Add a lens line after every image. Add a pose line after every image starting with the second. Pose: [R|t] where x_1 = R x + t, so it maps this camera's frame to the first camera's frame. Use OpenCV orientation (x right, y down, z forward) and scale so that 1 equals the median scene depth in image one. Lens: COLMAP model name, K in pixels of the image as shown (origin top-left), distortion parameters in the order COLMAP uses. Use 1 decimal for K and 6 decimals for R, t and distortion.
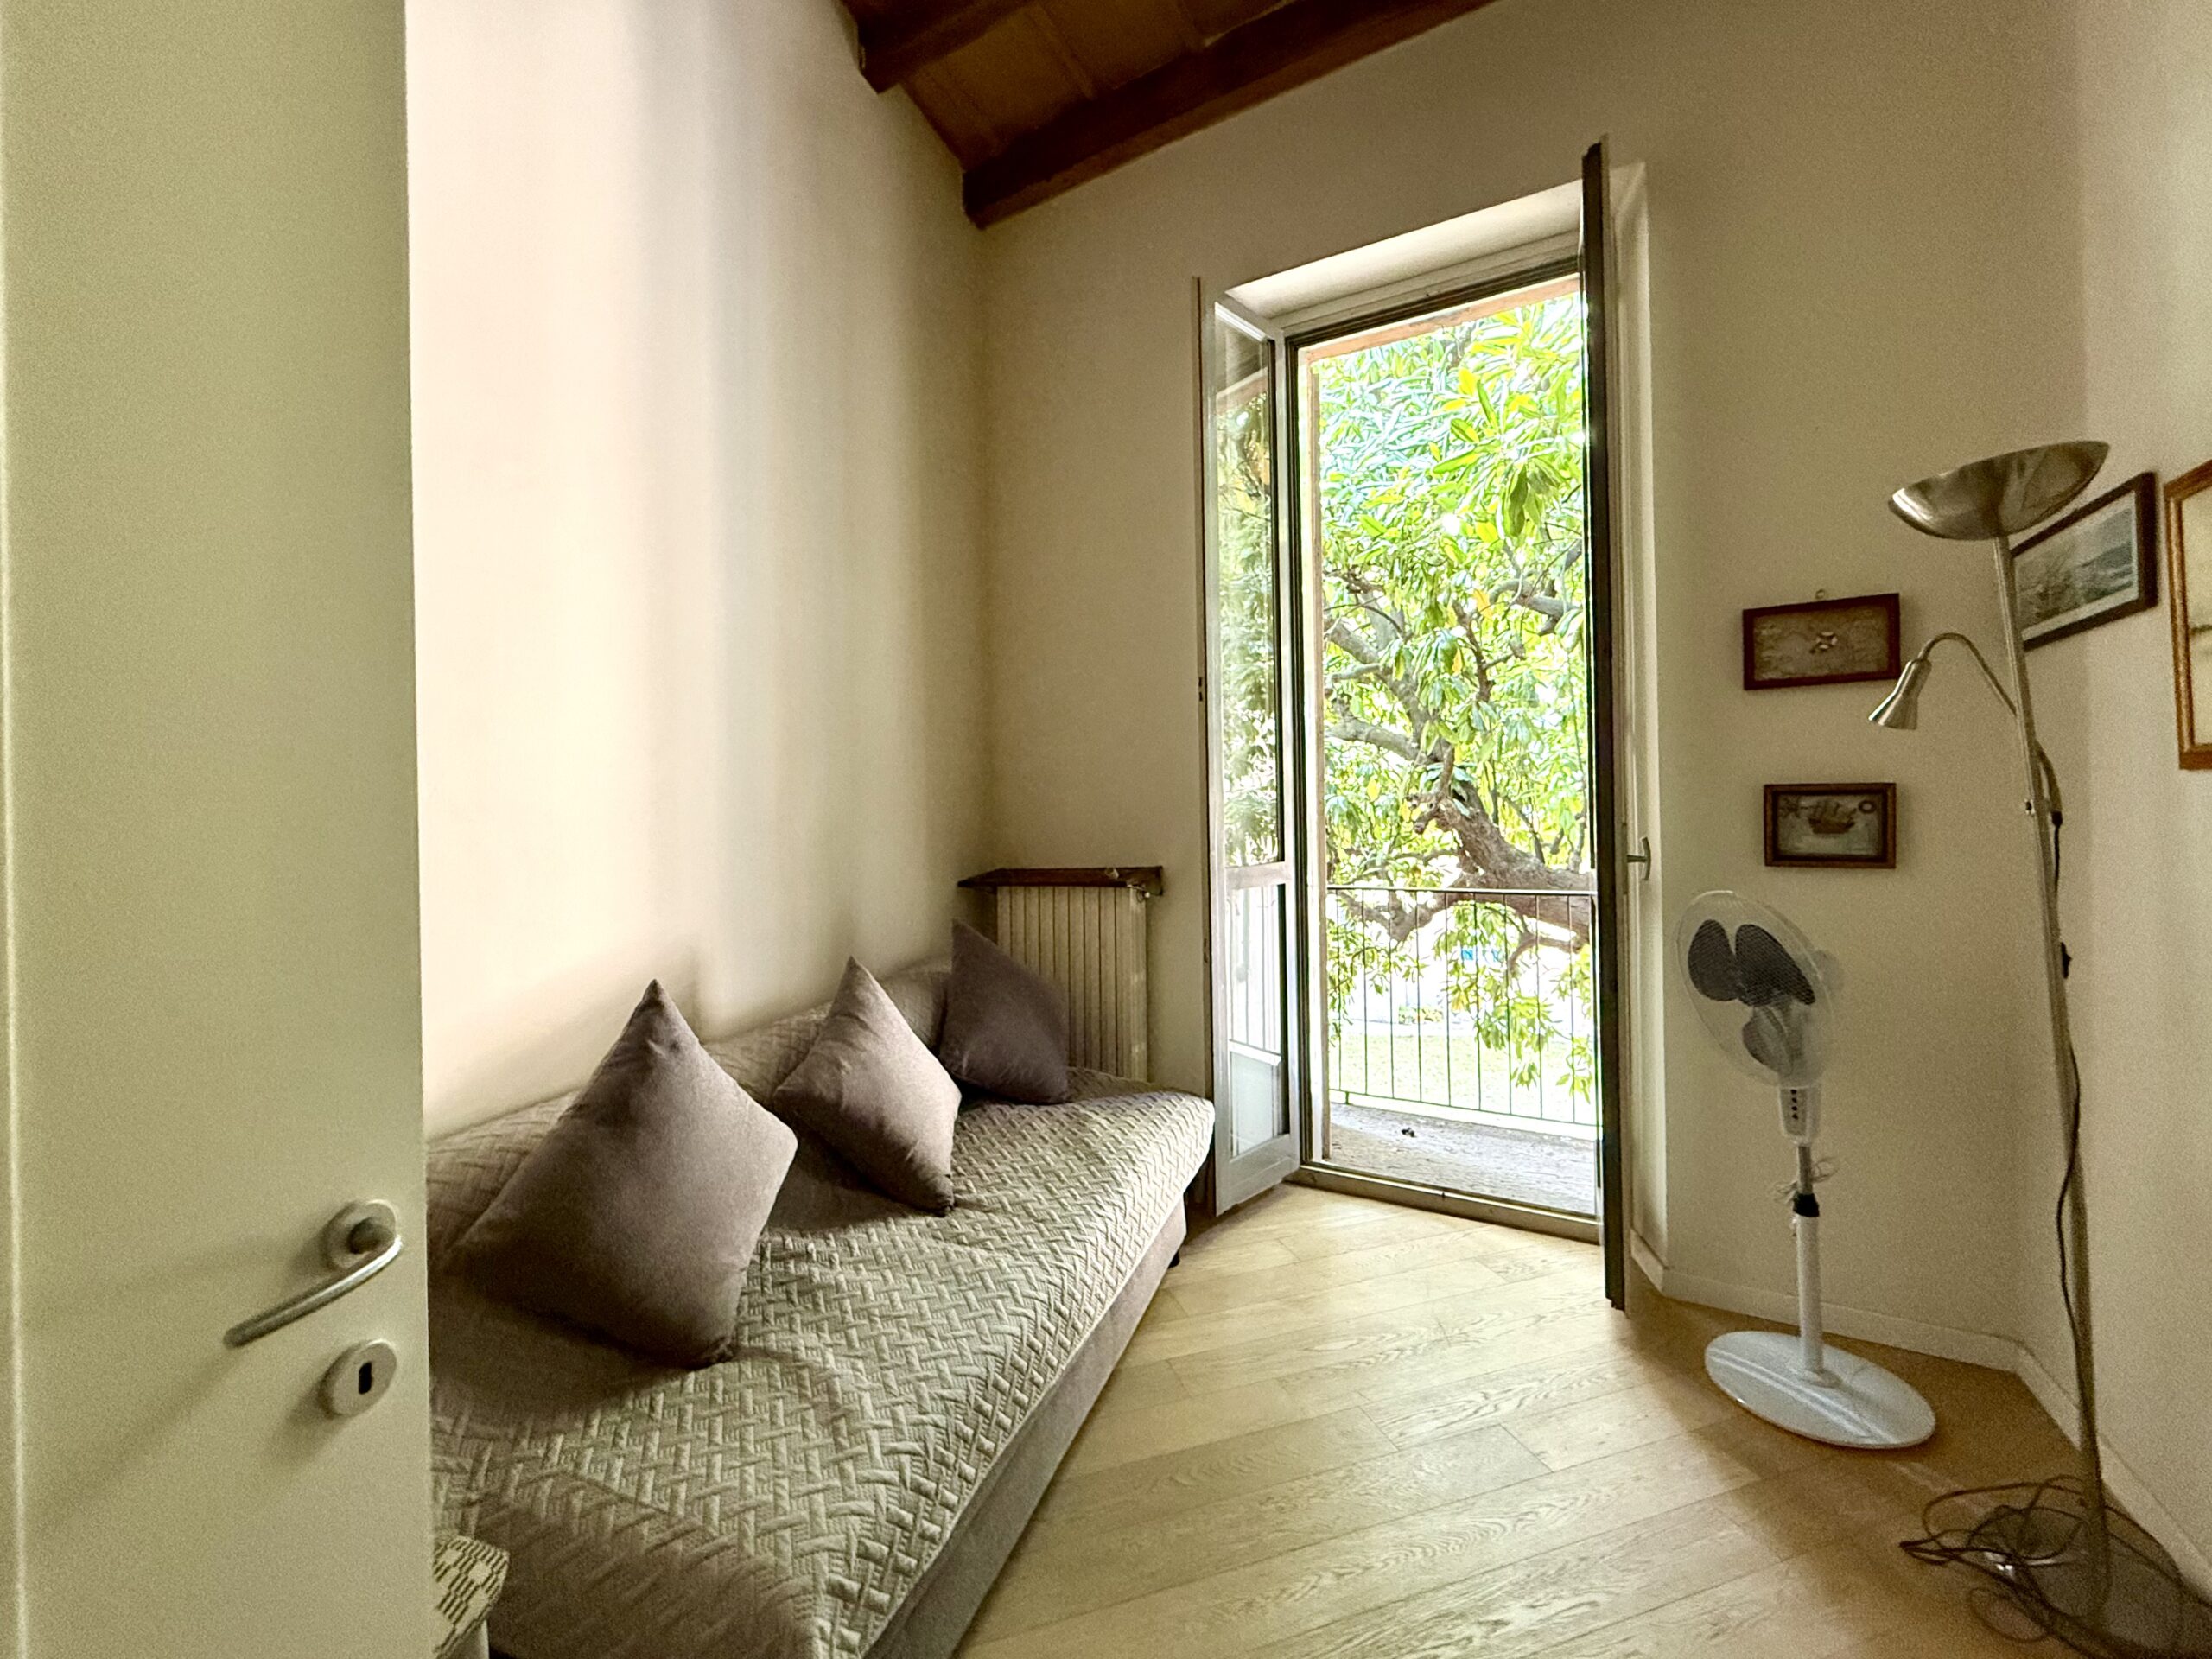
lens RADIAL K [[932.7, 0, 1102.7], [0, 932.7, 788.0], [0, 0, 1]] dist [-0.000707, 0.000168]
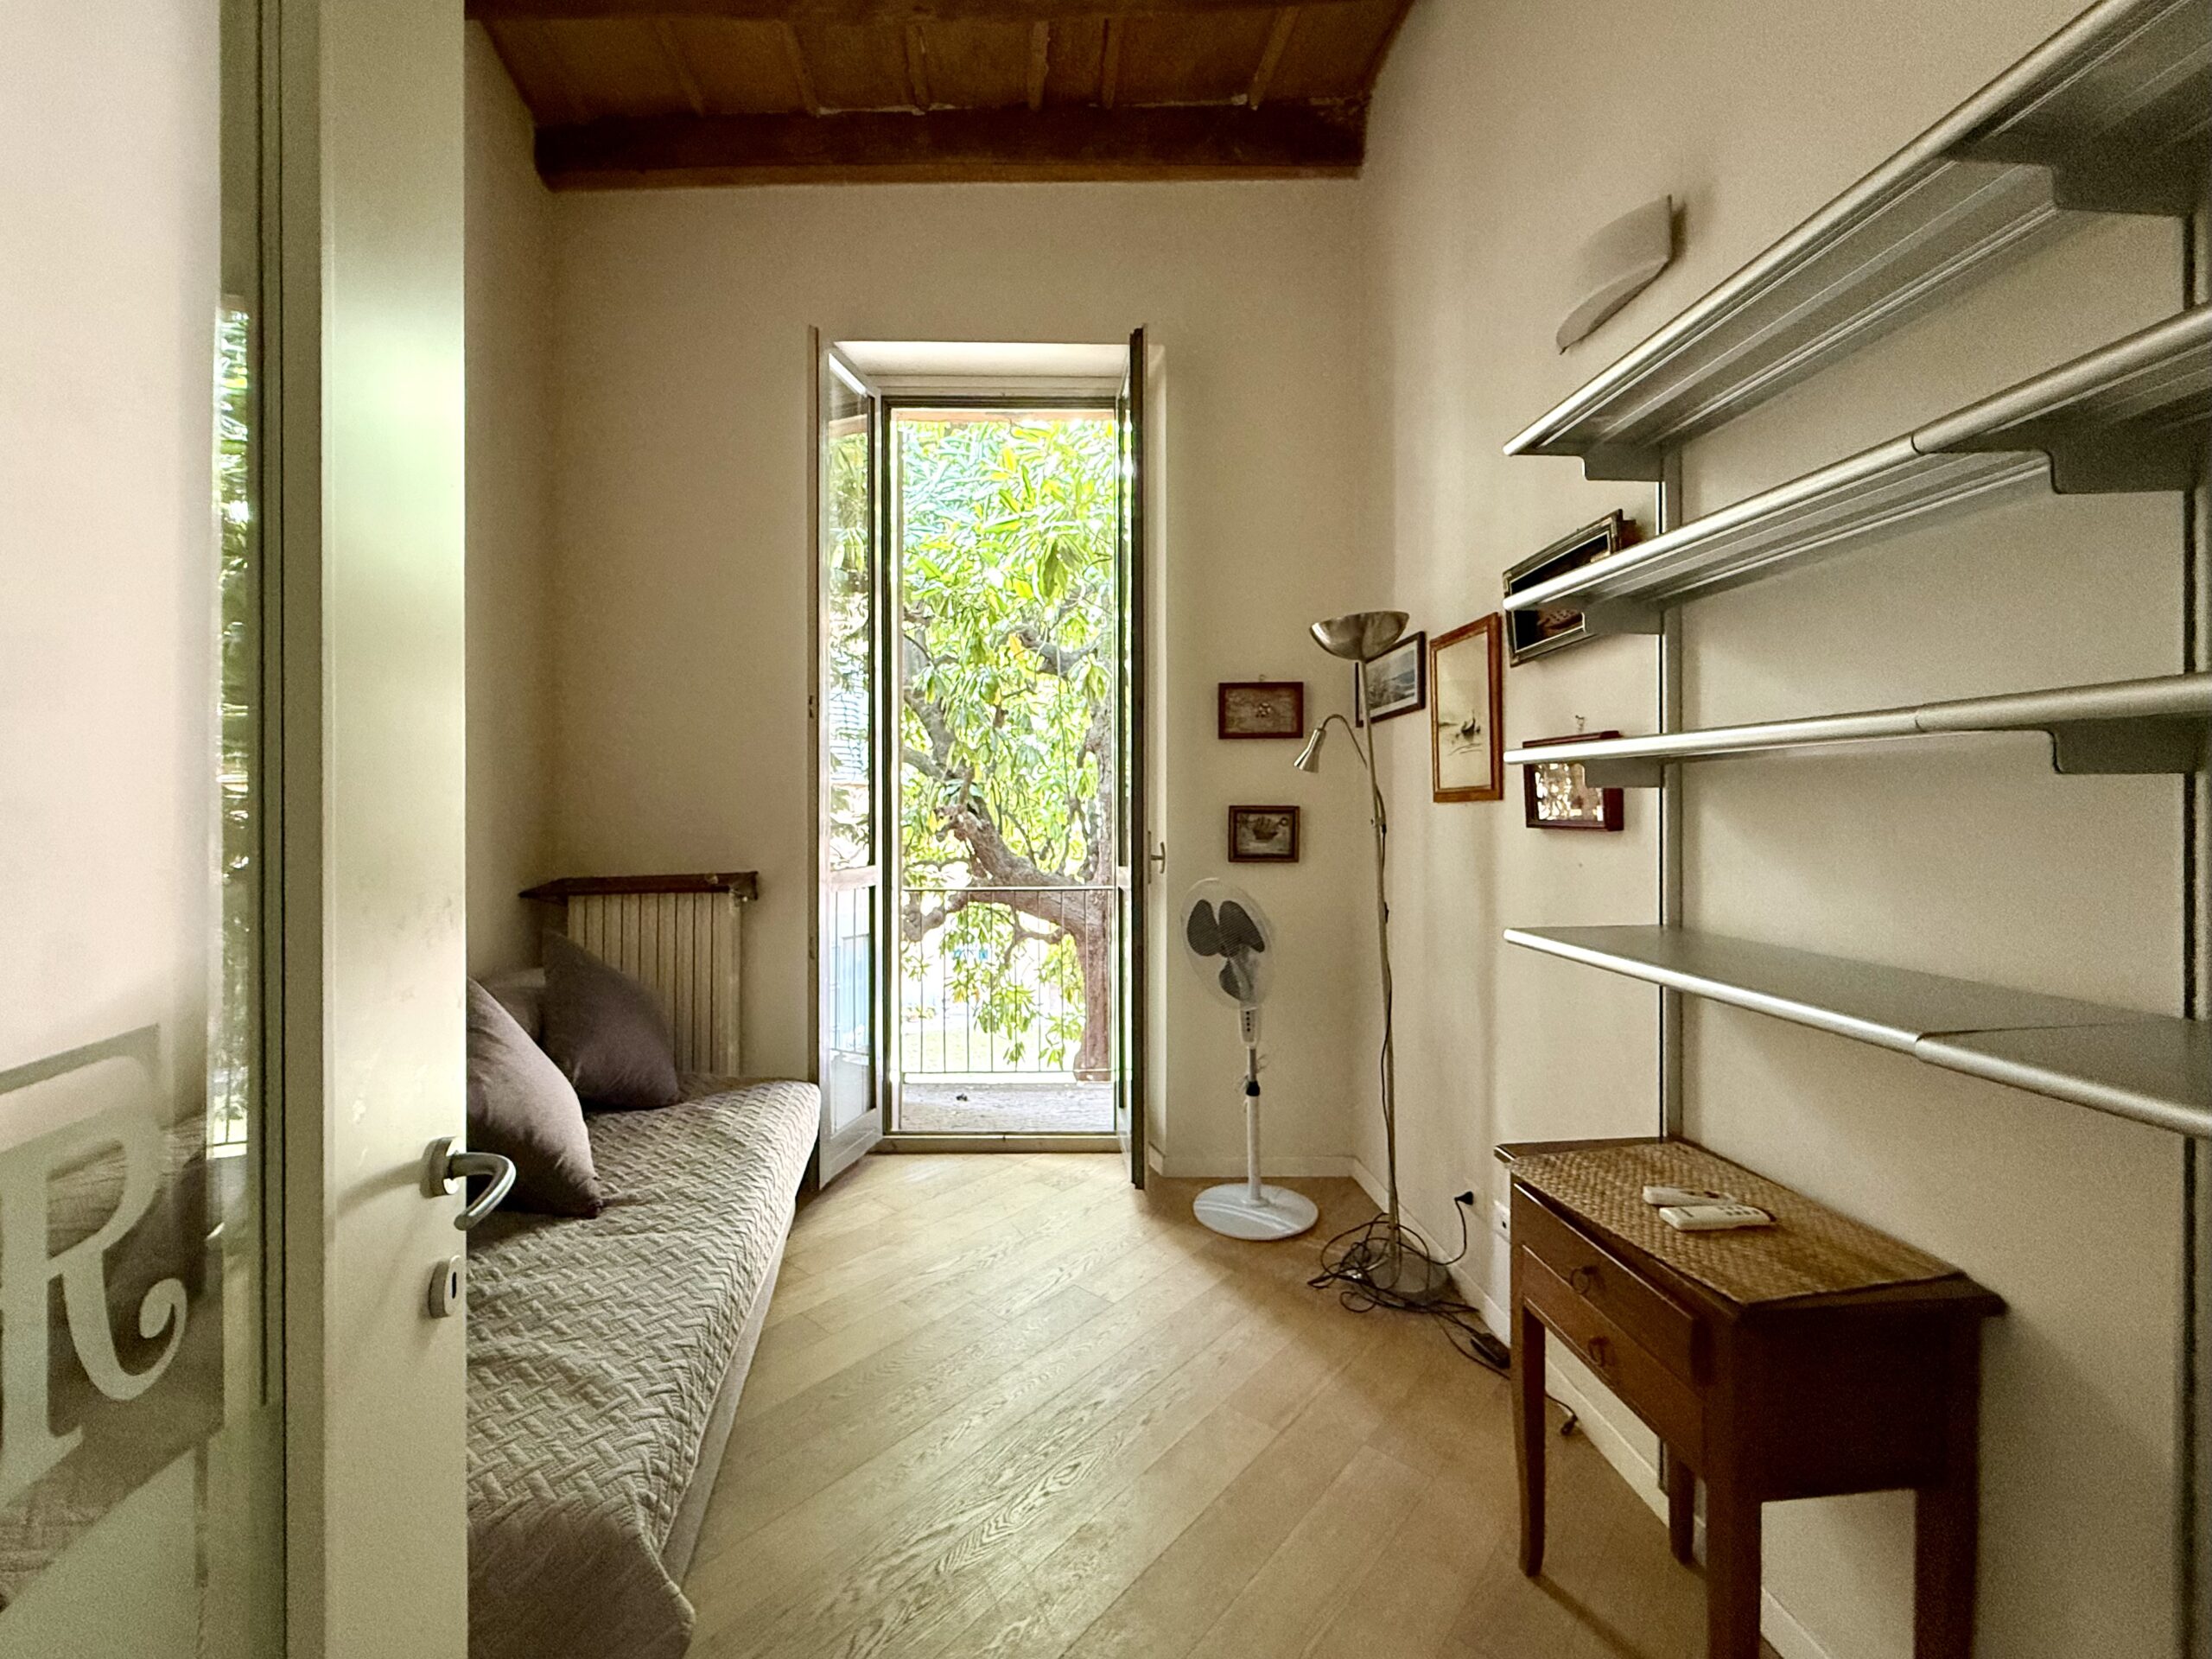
lens RADIAL K [[932.7, 0, 1102.7], [0, 932.7, 788.0], [0, 0, 1]] dist [-0.000707, 0.000168]
pose [[0.853061, 0.029814, 0.520958, -0.207466], [-0.023347, 0.999547, -0.018973, 0.001376], [-0.521288, 0.004023, 0.853371, -0.127038]]
